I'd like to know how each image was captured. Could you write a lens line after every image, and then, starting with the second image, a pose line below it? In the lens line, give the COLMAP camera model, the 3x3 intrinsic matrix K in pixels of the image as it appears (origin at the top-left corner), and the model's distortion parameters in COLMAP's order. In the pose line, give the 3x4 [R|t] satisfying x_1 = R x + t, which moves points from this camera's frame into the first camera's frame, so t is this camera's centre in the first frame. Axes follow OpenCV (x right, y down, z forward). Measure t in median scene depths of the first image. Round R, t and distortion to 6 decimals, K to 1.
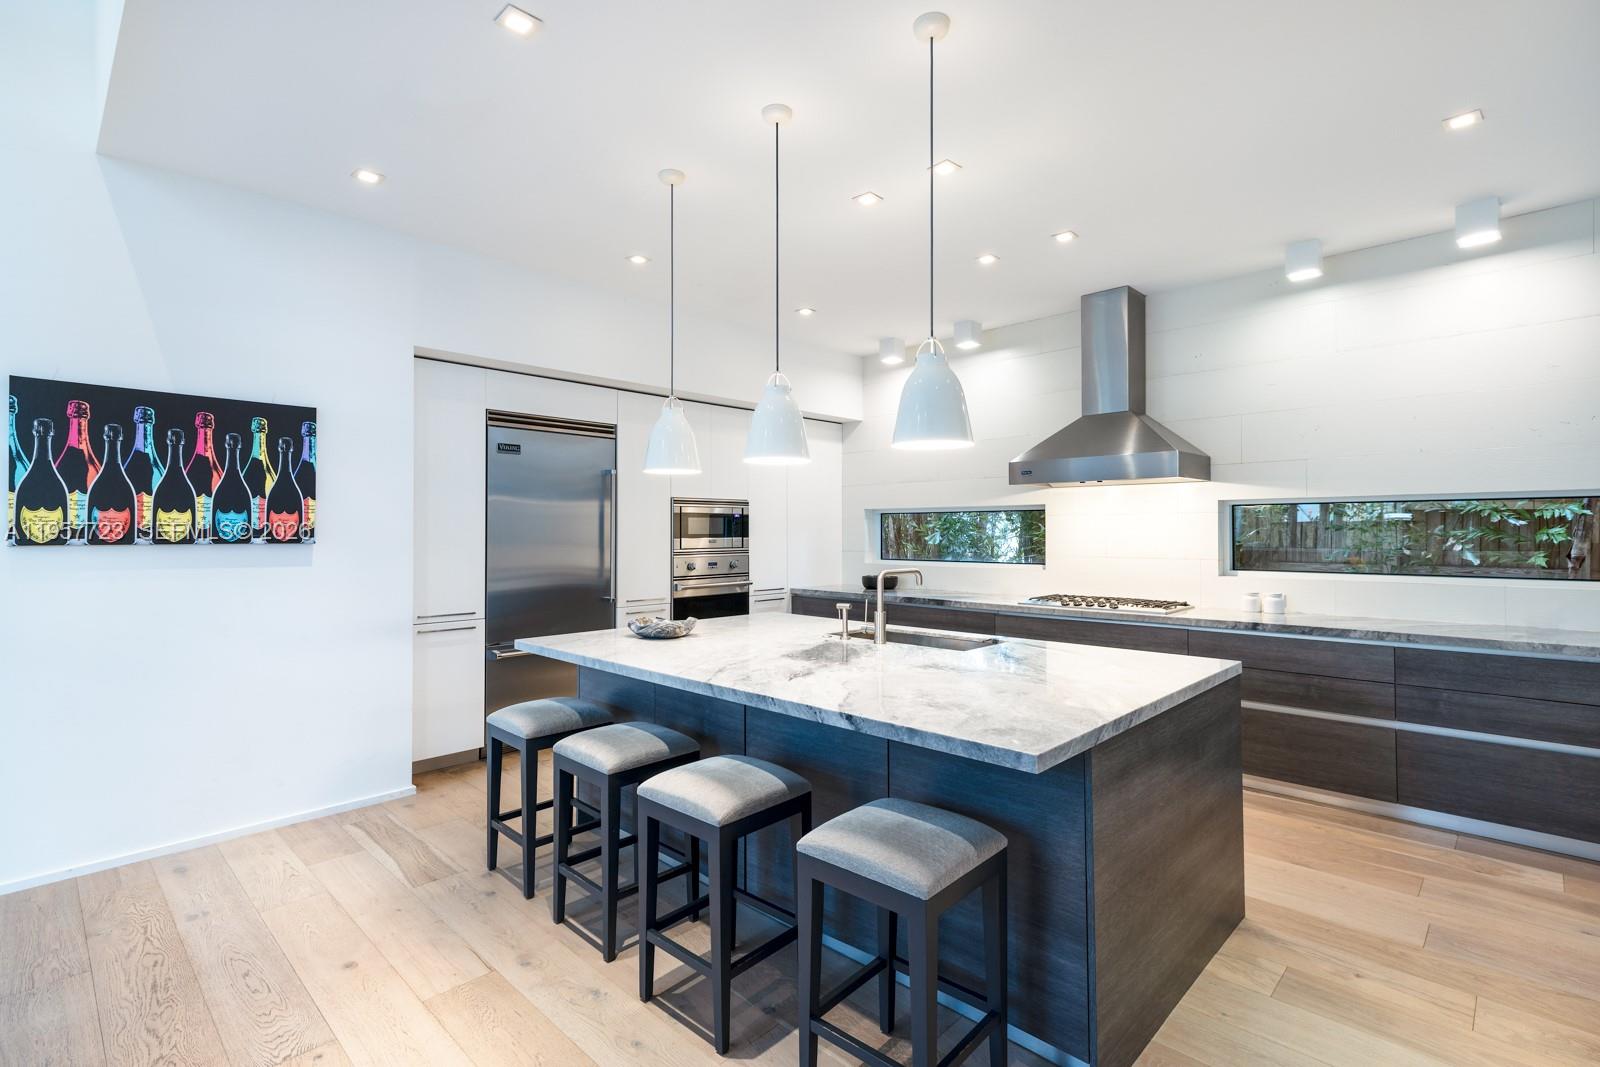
lens RADIAL K [[740.5, 0, 799.2], [0, 740.5, 529.9], [0, 0, 1]] dist [0.016191, -0.000020]
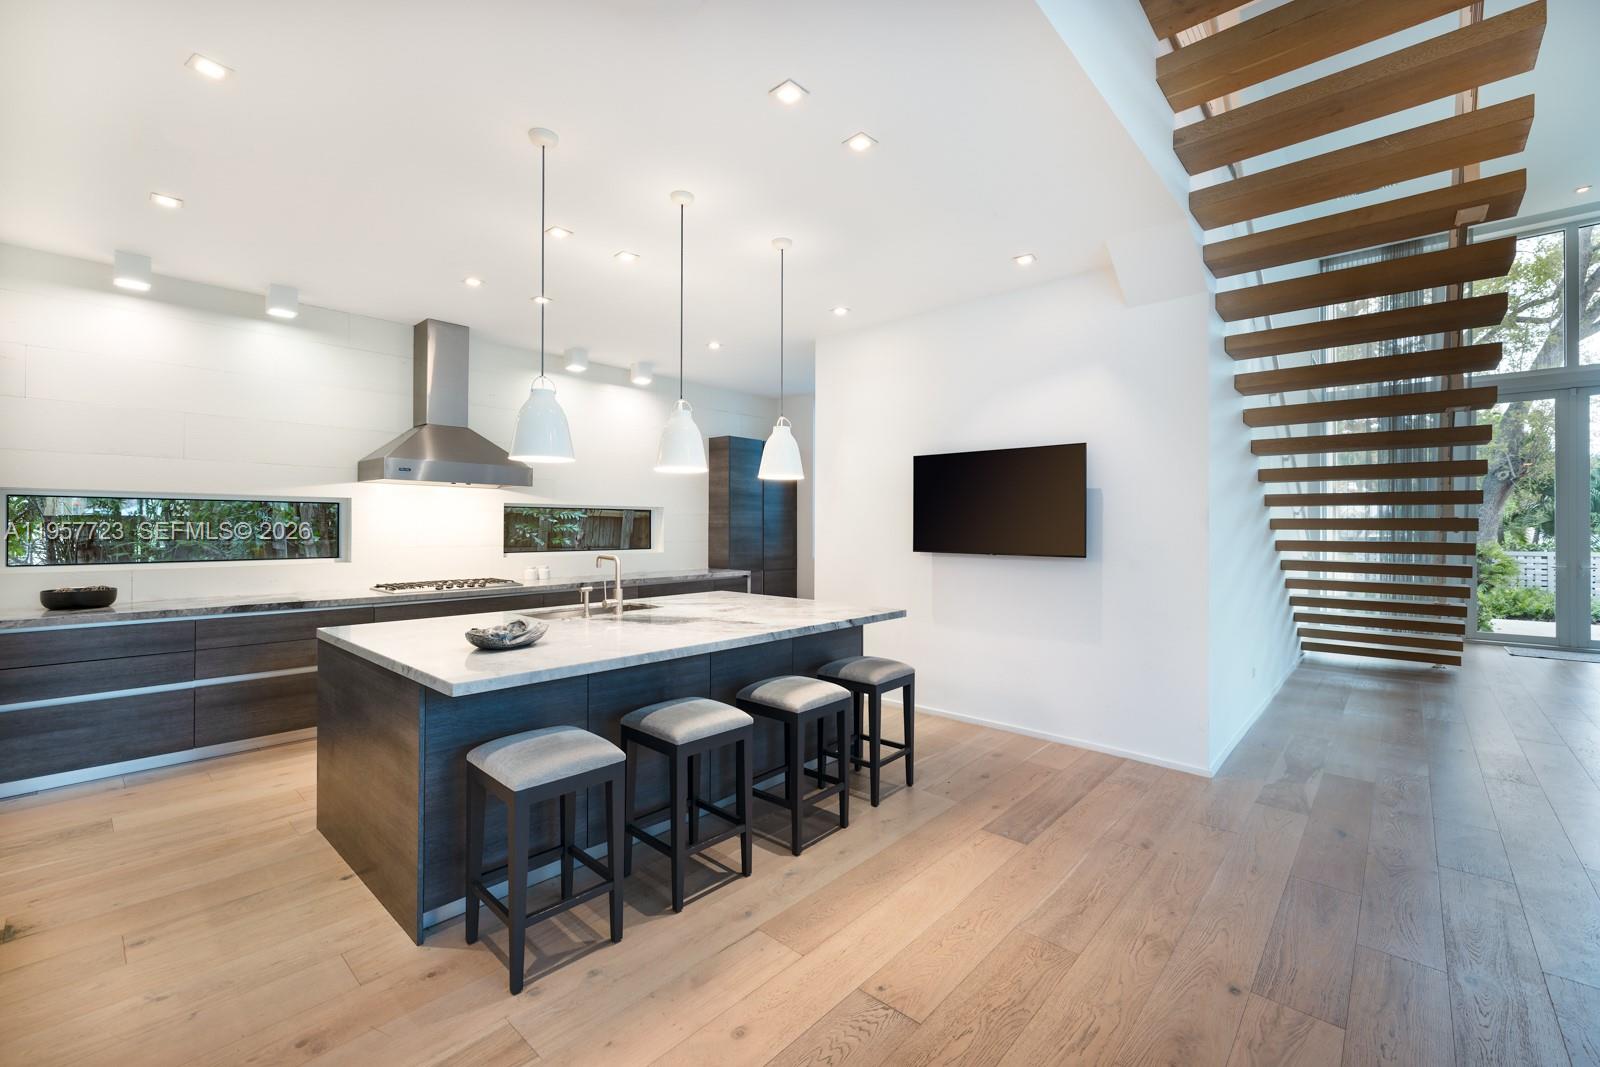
lens RADIAL K [[659.2, 0, 795.1], [0, 659.2, 530.9], [0, 0, 1]] dist [-0.002603, -0.000482]
pose [[-0.020395, -0.006414, 0.999771, -0.928051], [-0.006004, 0.999962, 0.006293, 0.002593], [-0.999774, -0.005874, -0.020433, 0.657780]]
